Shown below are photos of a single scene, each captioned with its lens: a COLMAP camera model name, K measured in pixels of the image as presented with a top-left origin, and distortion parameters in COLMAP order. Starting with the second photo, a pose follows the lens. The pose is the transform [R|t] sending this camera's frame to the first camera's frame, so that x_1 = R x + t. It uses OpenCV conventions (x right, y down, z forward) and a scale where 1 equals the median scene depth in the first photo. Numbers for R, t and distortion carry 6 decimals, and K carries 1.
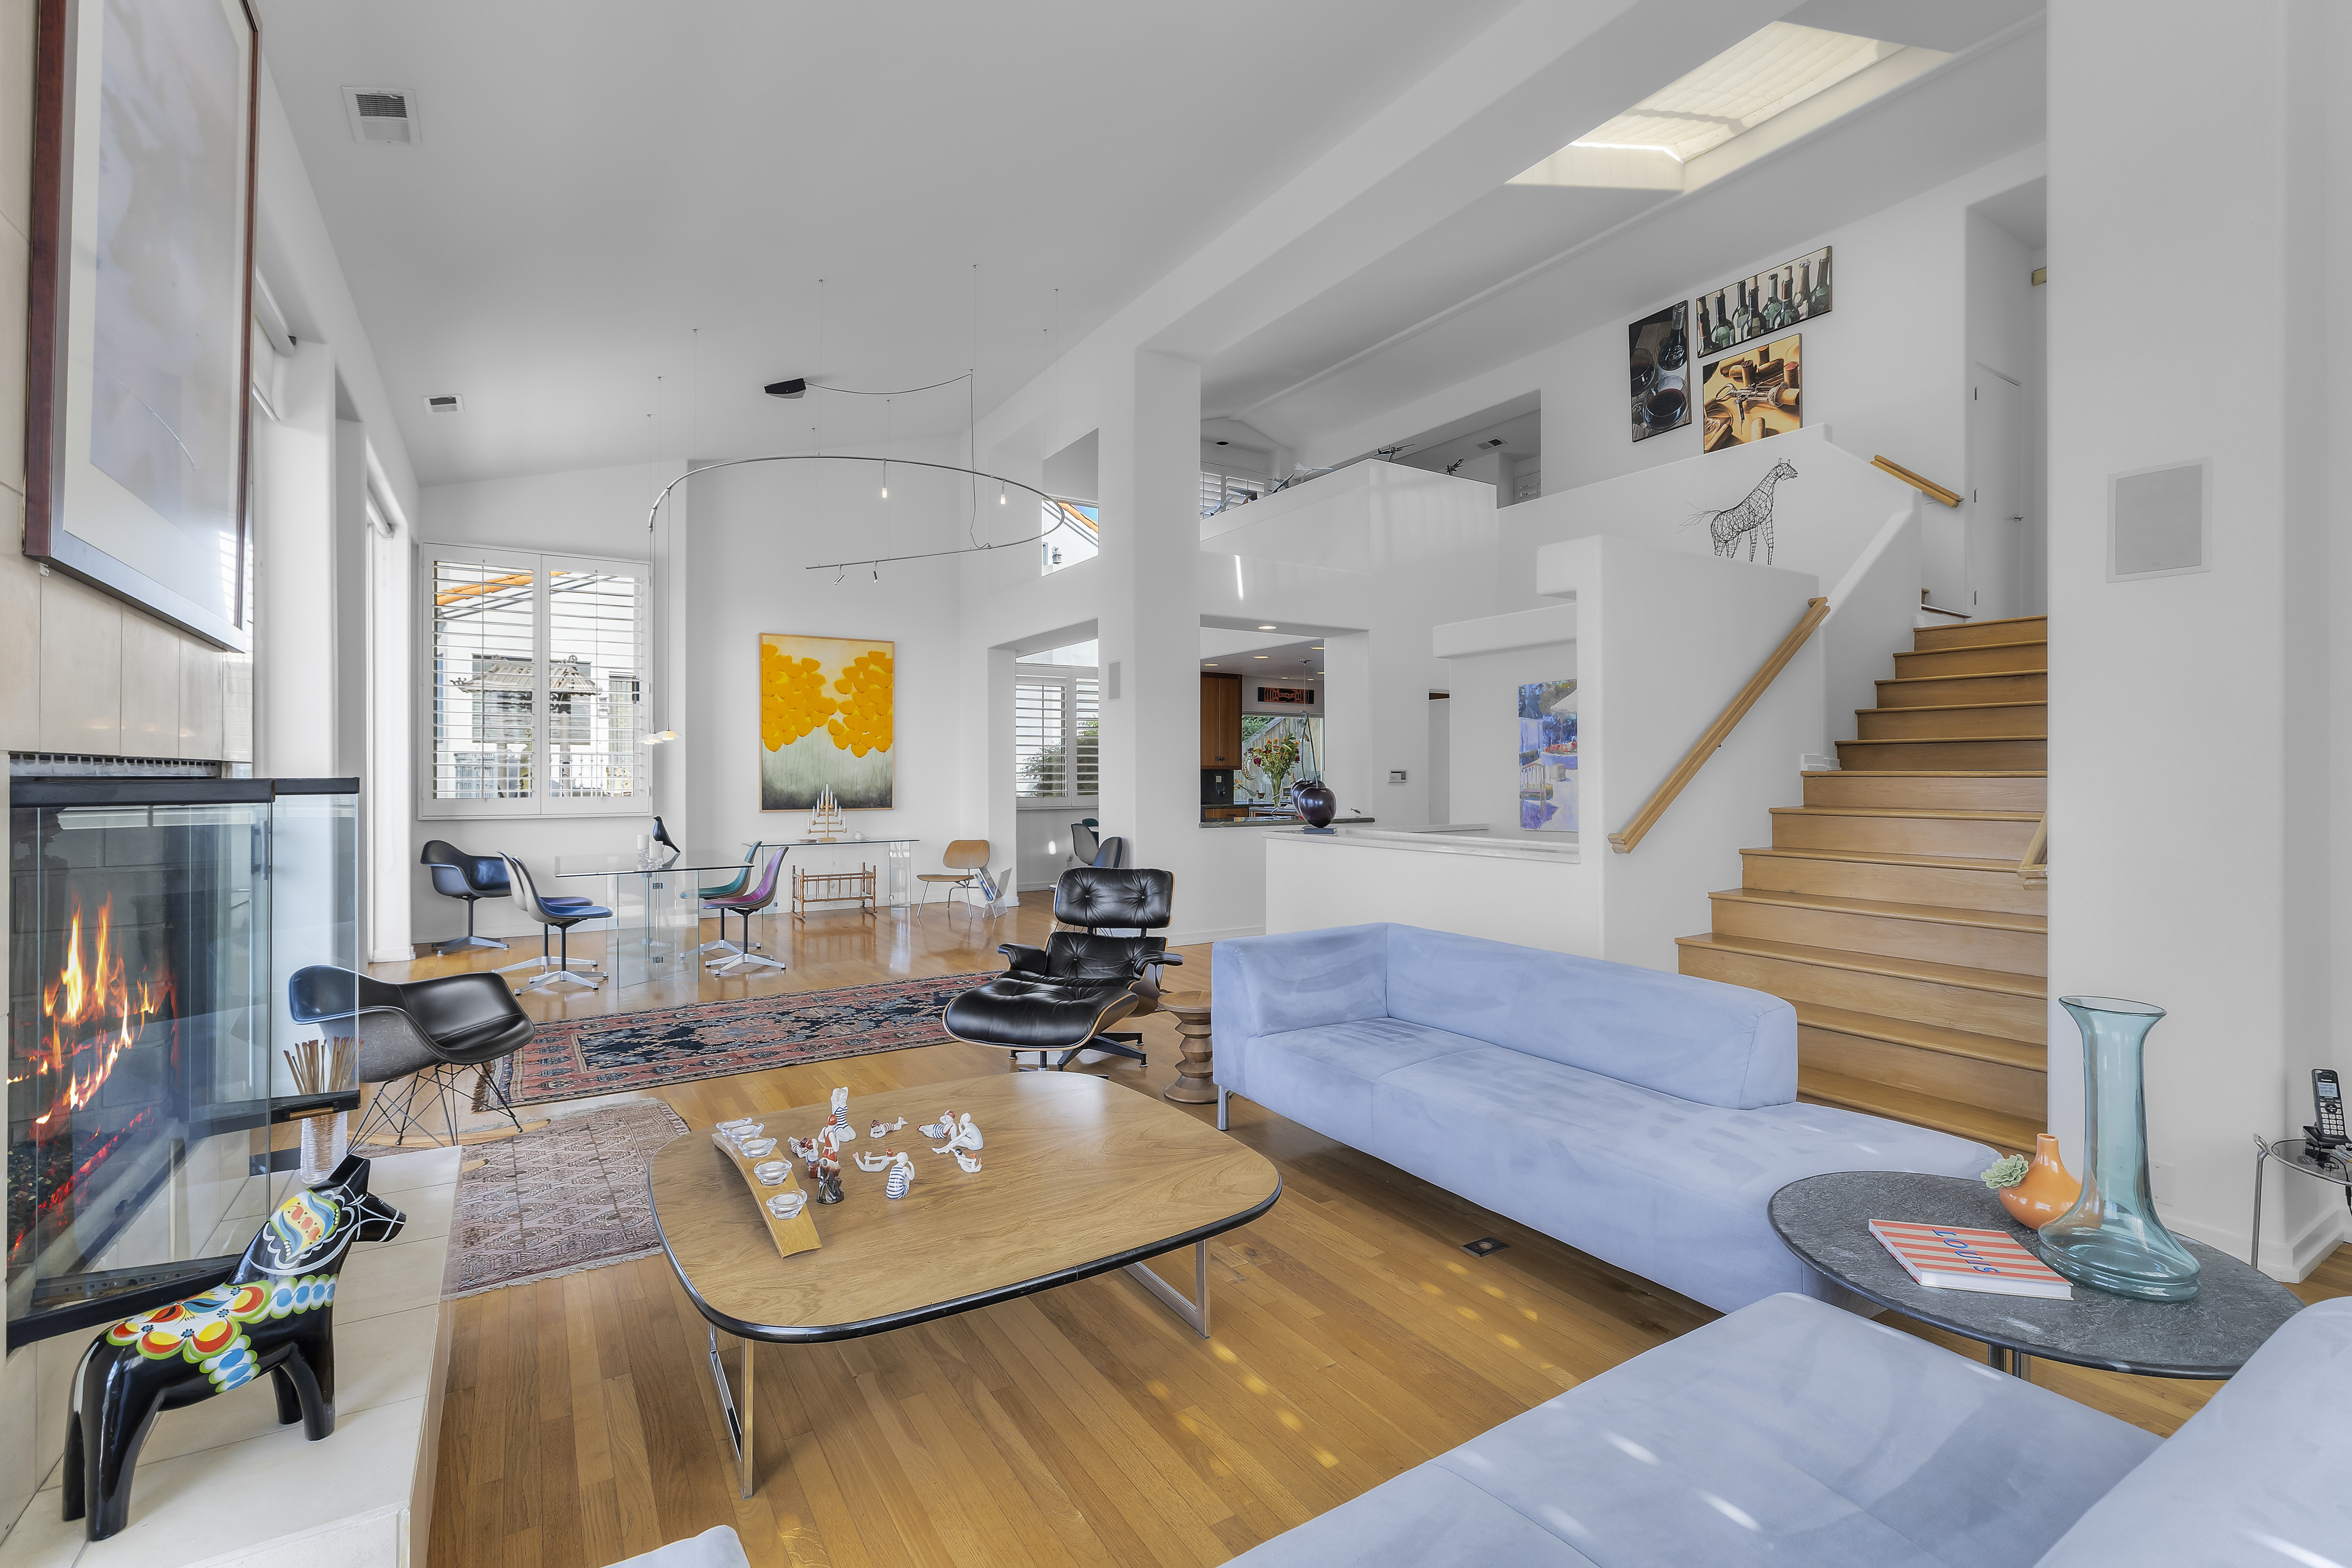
lens RADIAL K [[1058.8, 0, 1194.7], [0, 1058.8, 770.7], [0, 0, 1]] dist [0.002898, 0.000072]
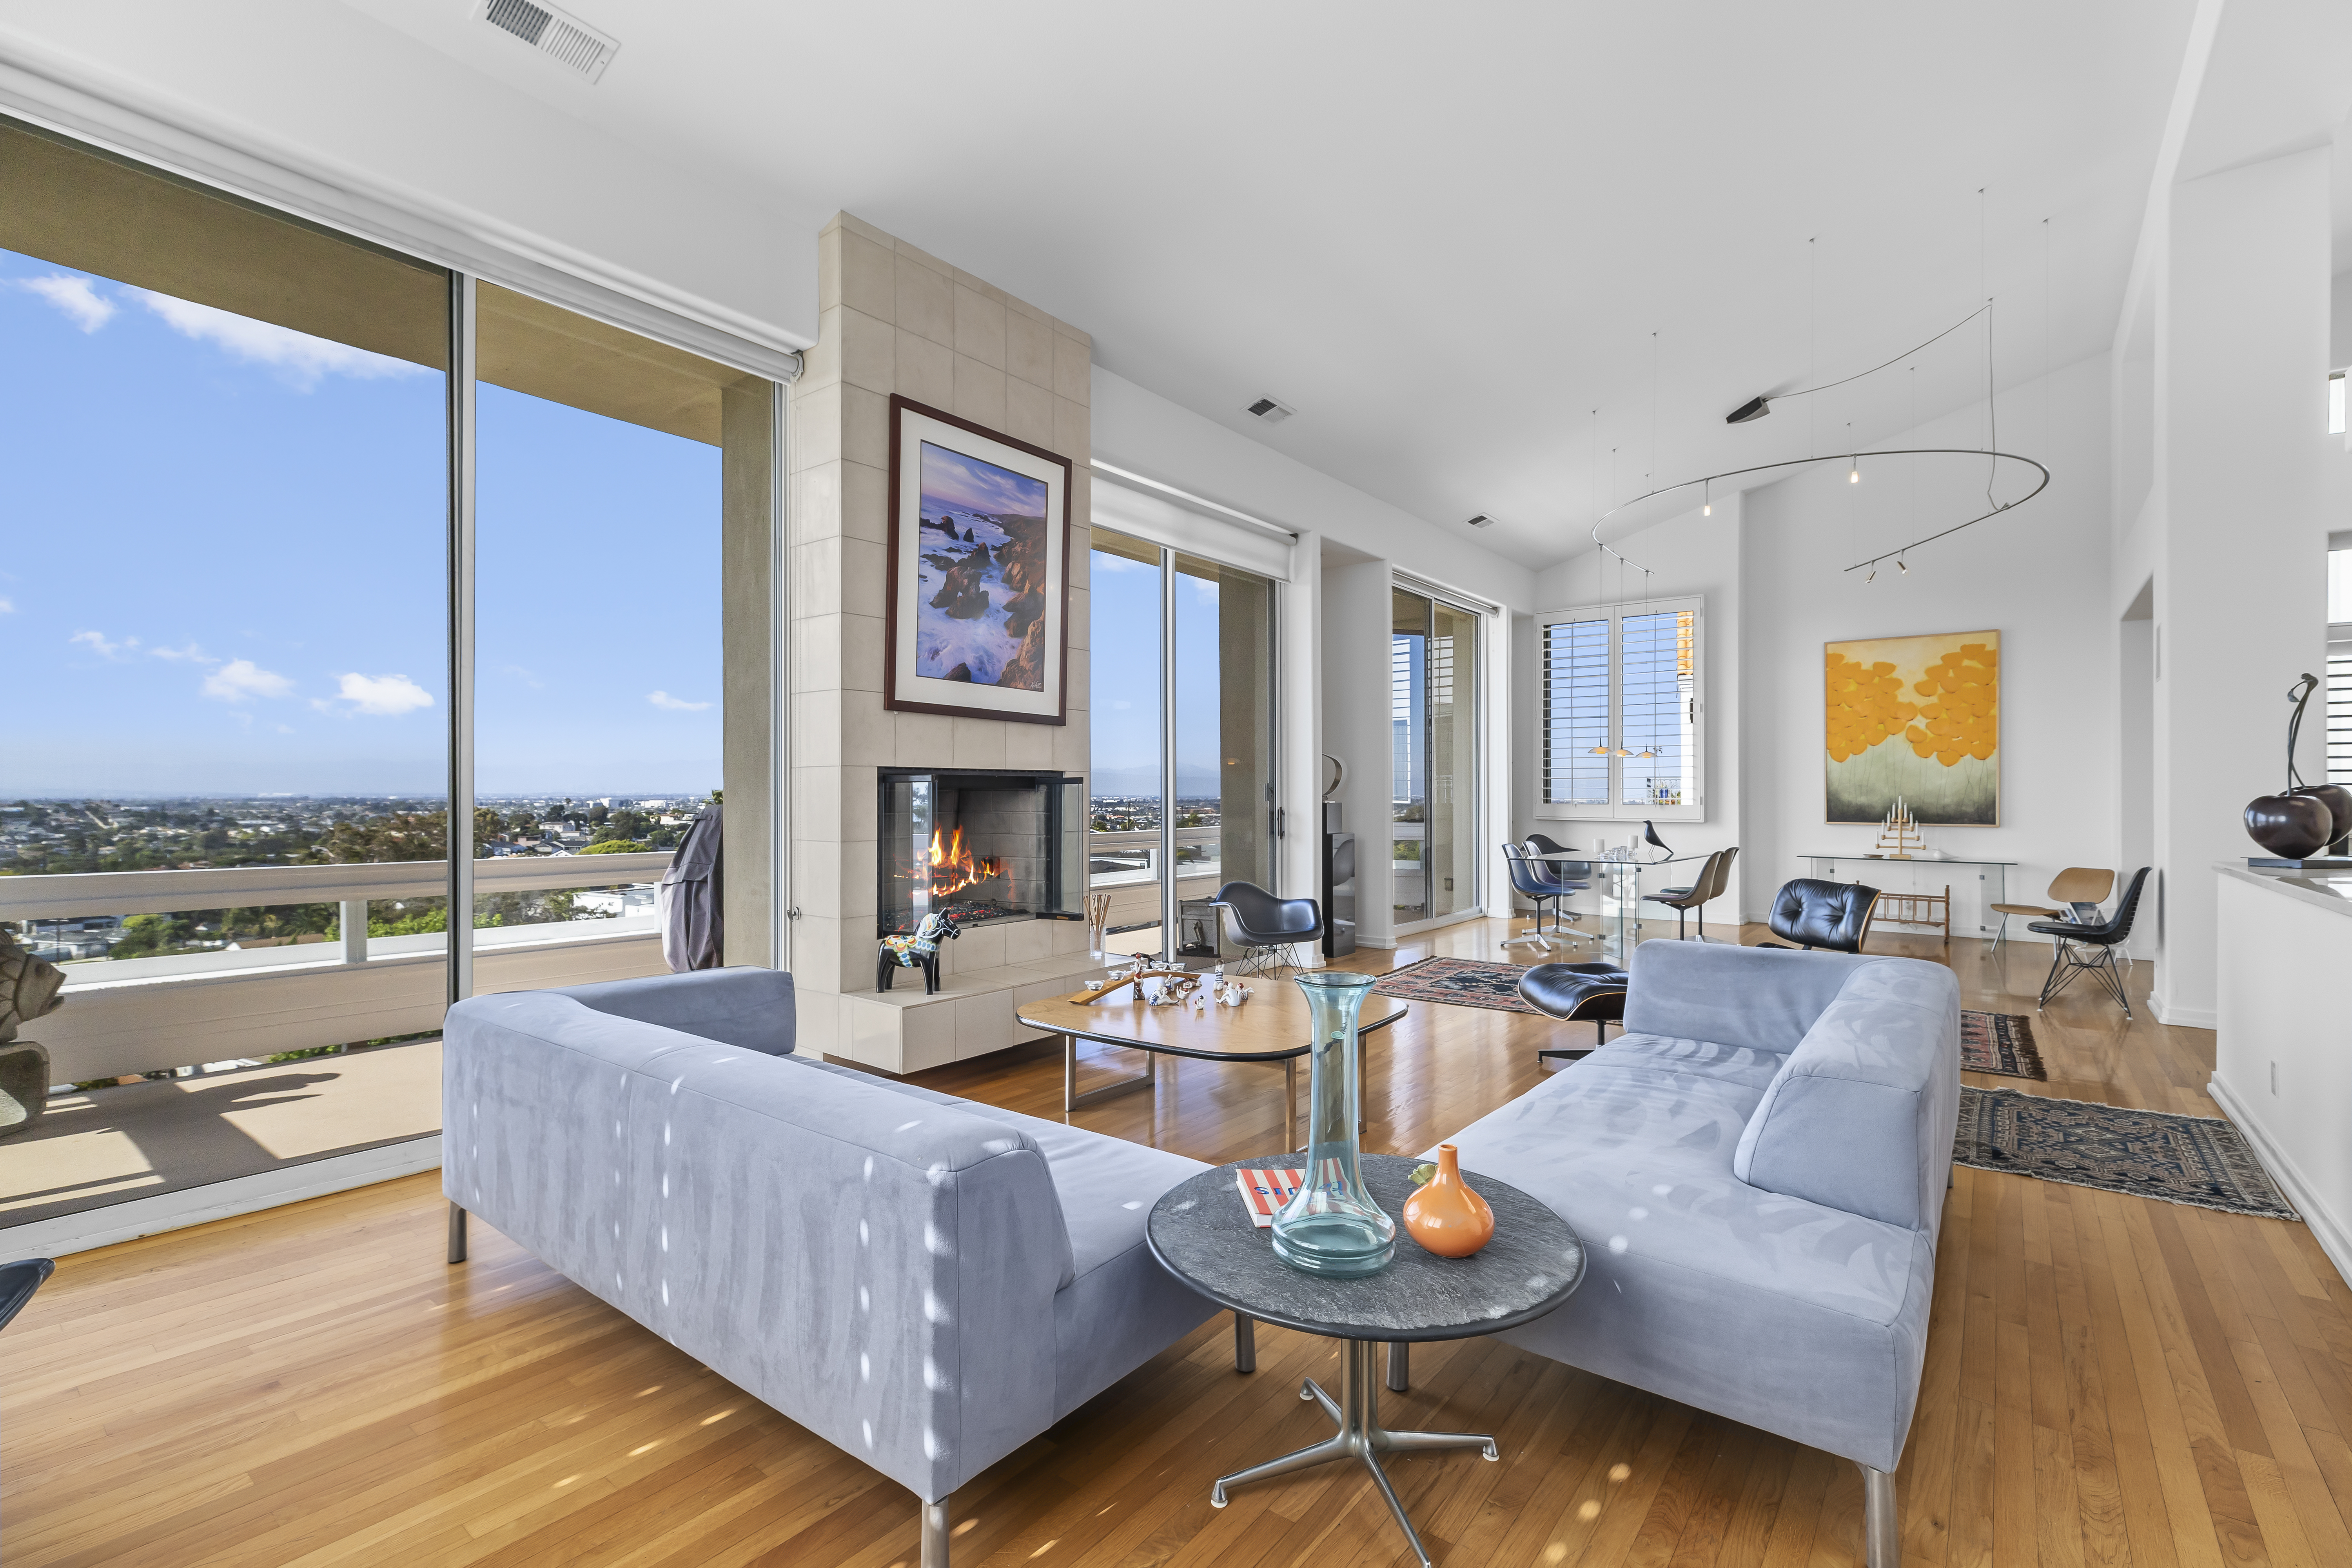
lens RADIAL K [[1058.8, 0, 1182.6], [0, 1058.8, 792.3], [0, 0, 1]] dist [0.002898, 0.000072]
pose [[0.339162, 0.001680, -0.940727, 0.313037], [-0.000671, 0.999999, 0.001543, 0.008689], [0.940728, 0.000108, 0.339163, 0.097519]]
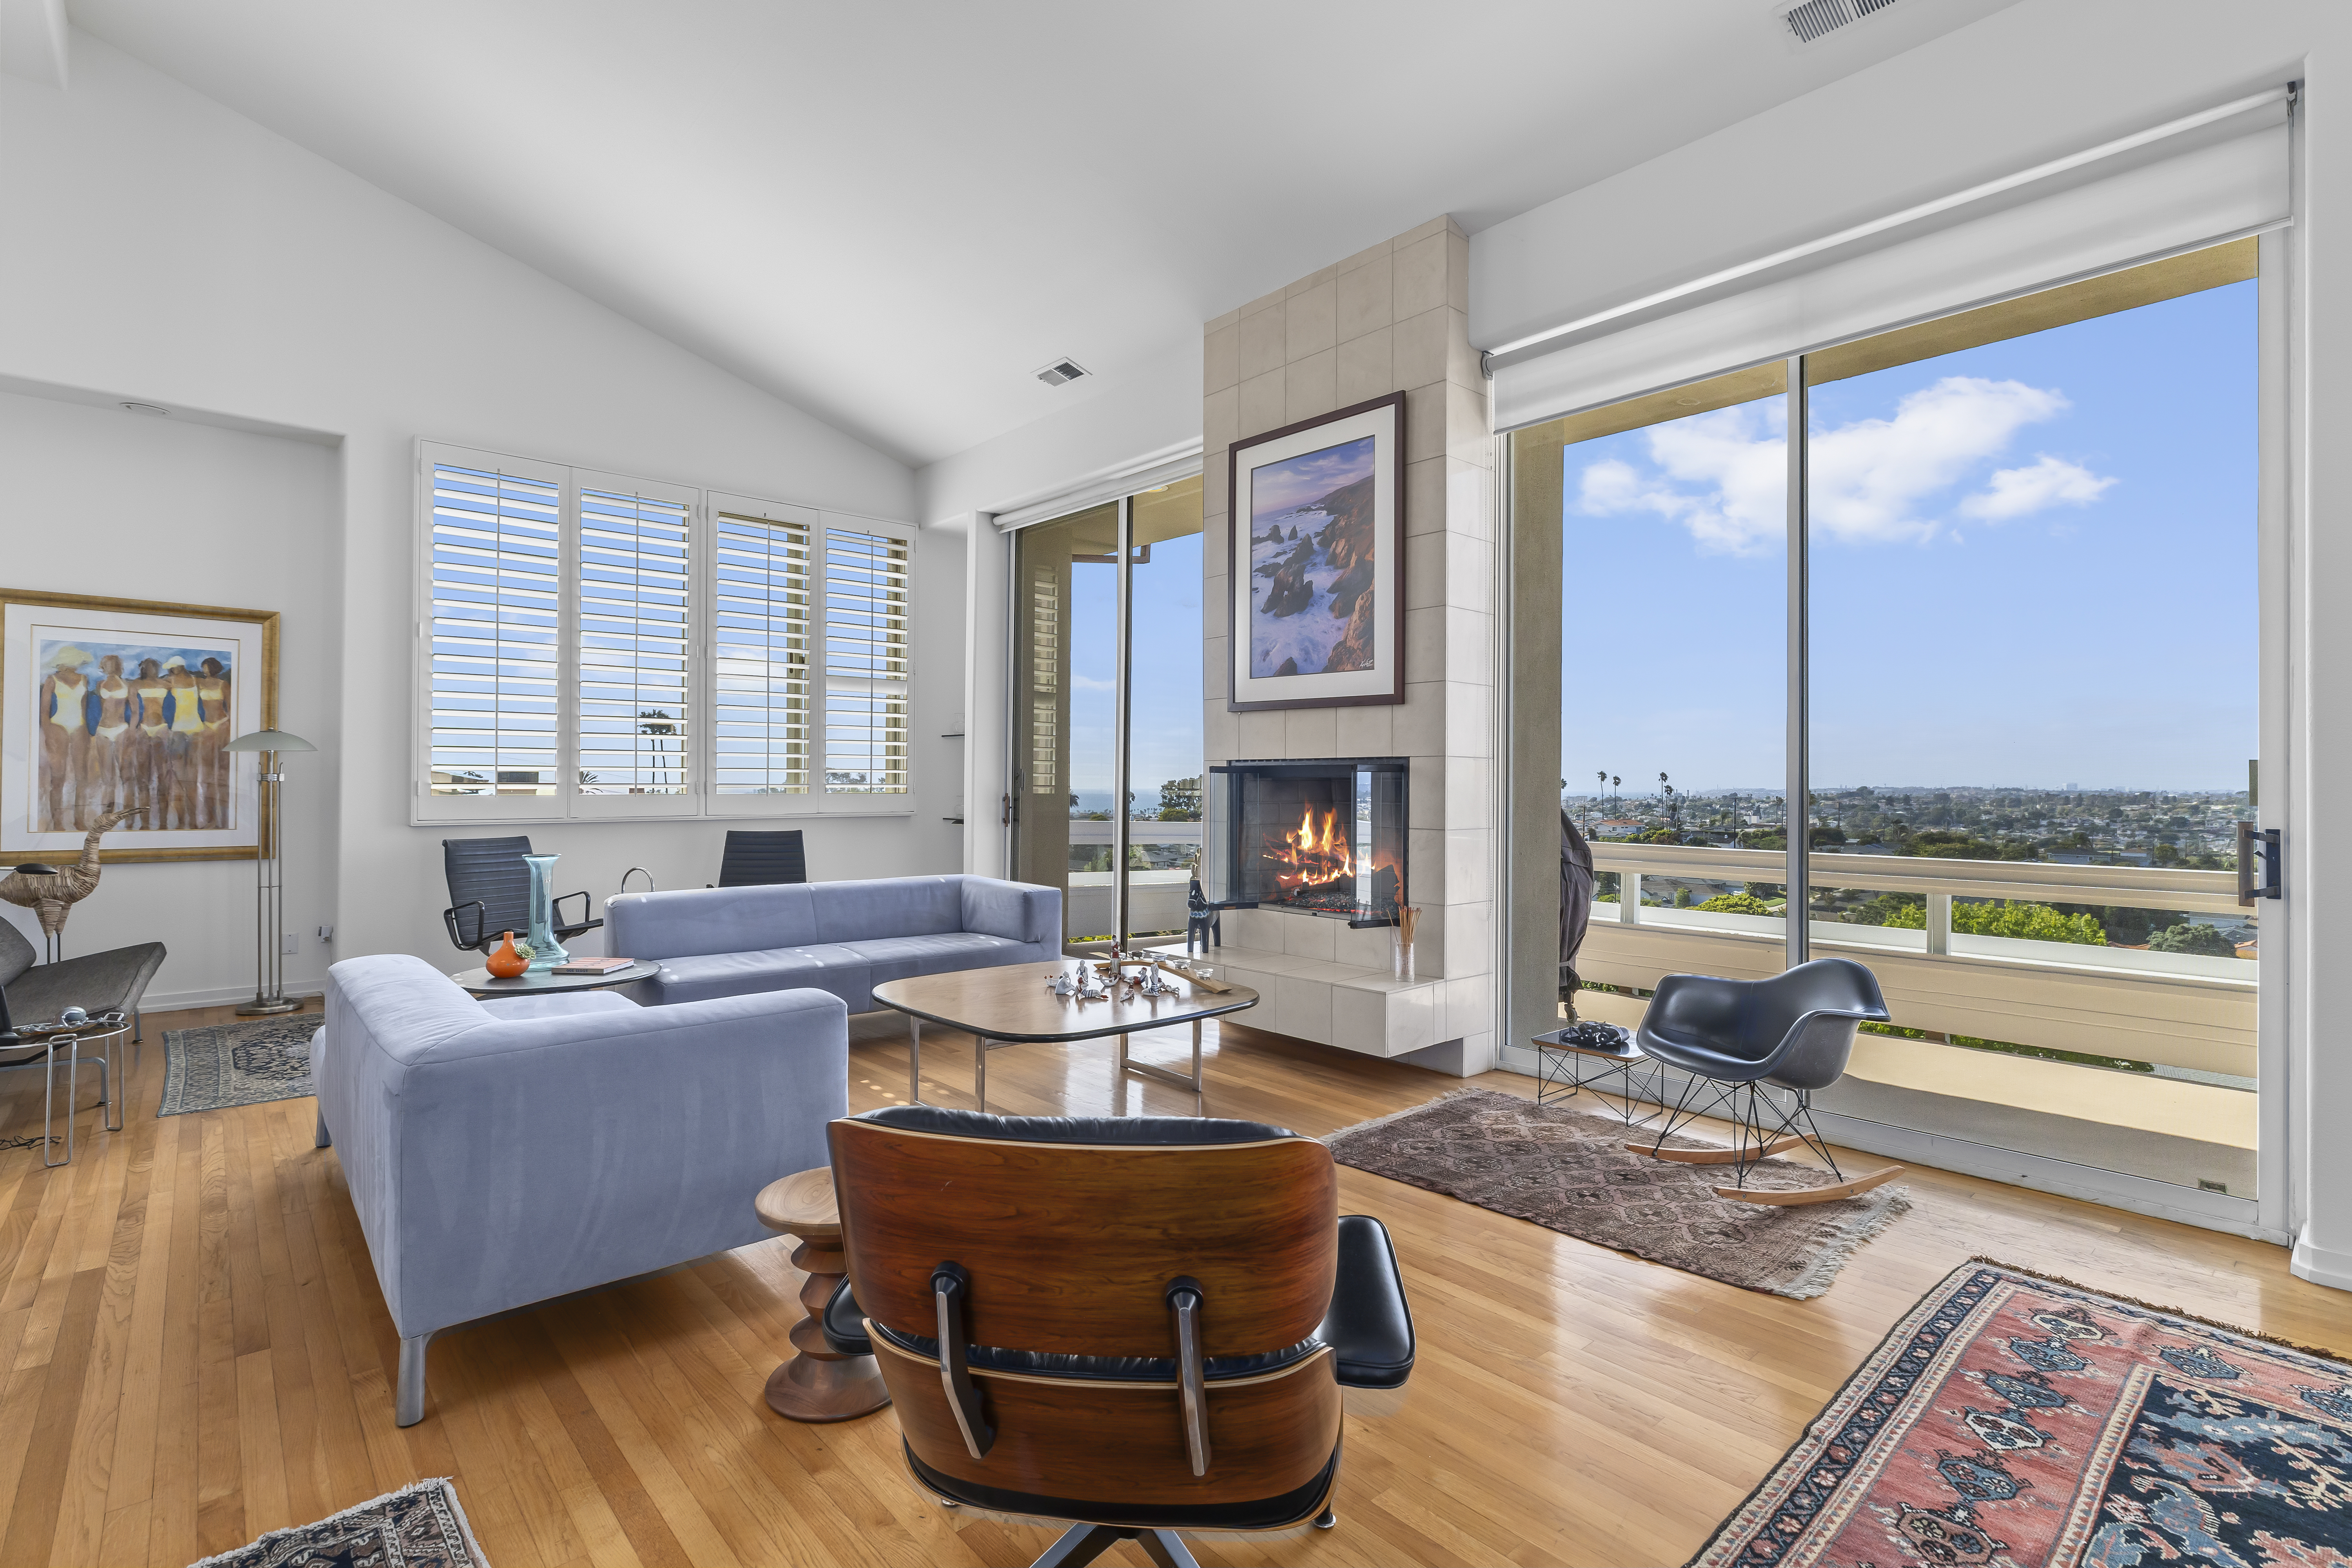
lens RADIAL K [[1096.1, 0, 1193.8], [0, 1096.1, 771.3], [0, 0, 1]] dist [0.005721, 0.001386]
pose [[-0.984291, -0.004463, -0.176497, -0.001750], [-0.002020, 0.999900, -0.014021, 0.011603], [0.176542, -0.013444, -0.984201, 0.611213]]
